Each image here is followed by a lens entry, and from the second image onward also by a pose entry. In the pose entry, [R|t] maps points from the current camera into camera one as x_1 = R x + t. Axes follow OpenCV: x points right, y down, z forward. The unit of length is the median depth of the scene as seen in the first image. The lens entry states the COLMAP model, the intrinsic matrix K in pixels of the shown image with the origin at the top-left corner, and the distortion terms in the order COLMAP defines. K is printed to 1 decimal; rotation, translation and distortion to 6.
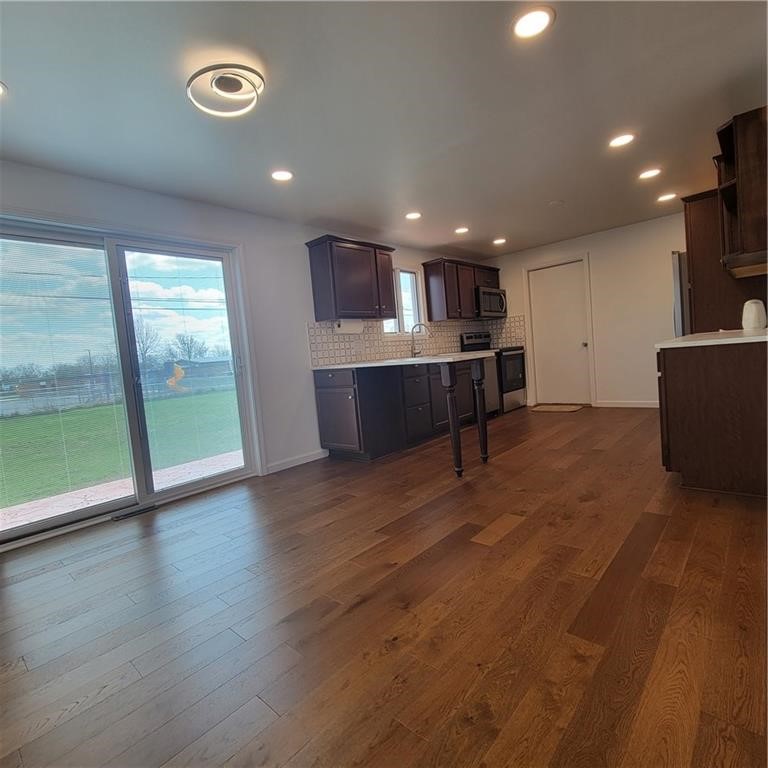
lens RADIAL K [[418.6, 0, 391.0], [0, 418.6, 378.8], [0, 0, 1]] dist [0.004680, -0.002532]
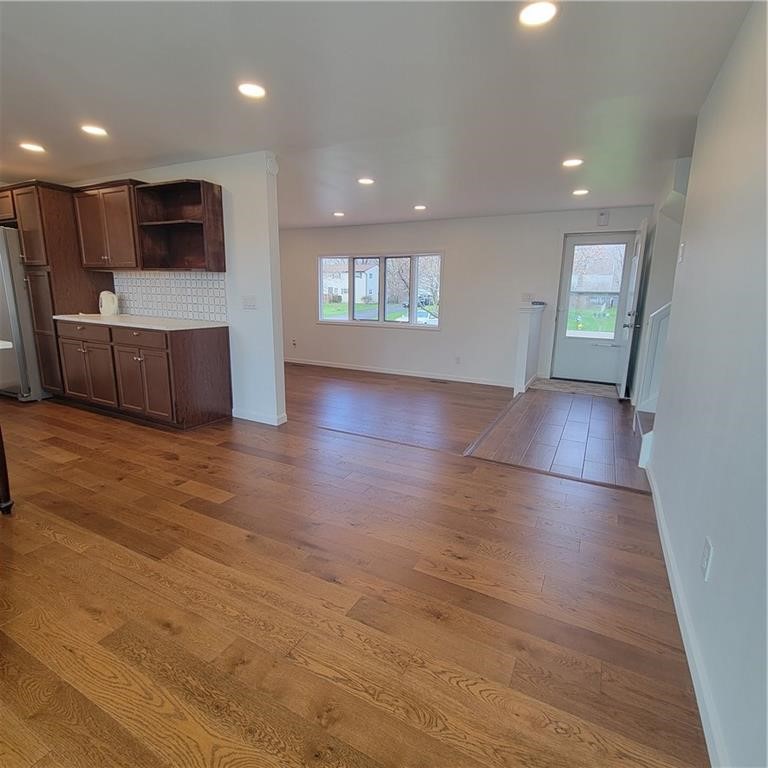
lens RADIAL K [[418.6, 0, 389.7], [0, 418.6, 379.4], [0, 0, 1]] dist [0.004680, -0.002532]
pose [[-0.248883, -0.109612, 0.962311, -0.451397], [0.059115, 0.990004, 0.128055, -0.026919], [-0.966728, 0.088758, -0.239915, 0.378236]]
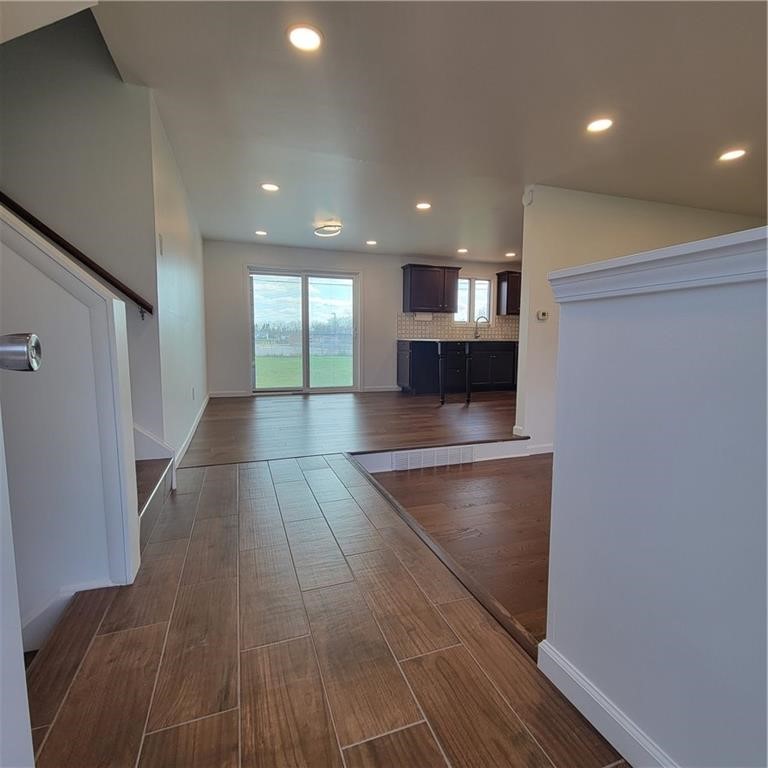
lens RADIAL K [[418.6, 0, 387.5], [0, 418.6, 377.4], [0, 0, 1]] dist [0.004680, -0.002532]
pose [[0.870427, 0.136459, -0.473007, 0.569651], [-0.110955, 0.990473, 0.081566, -0.004529], [0.479631, -0.018515, 0.877275, -0.507642]]
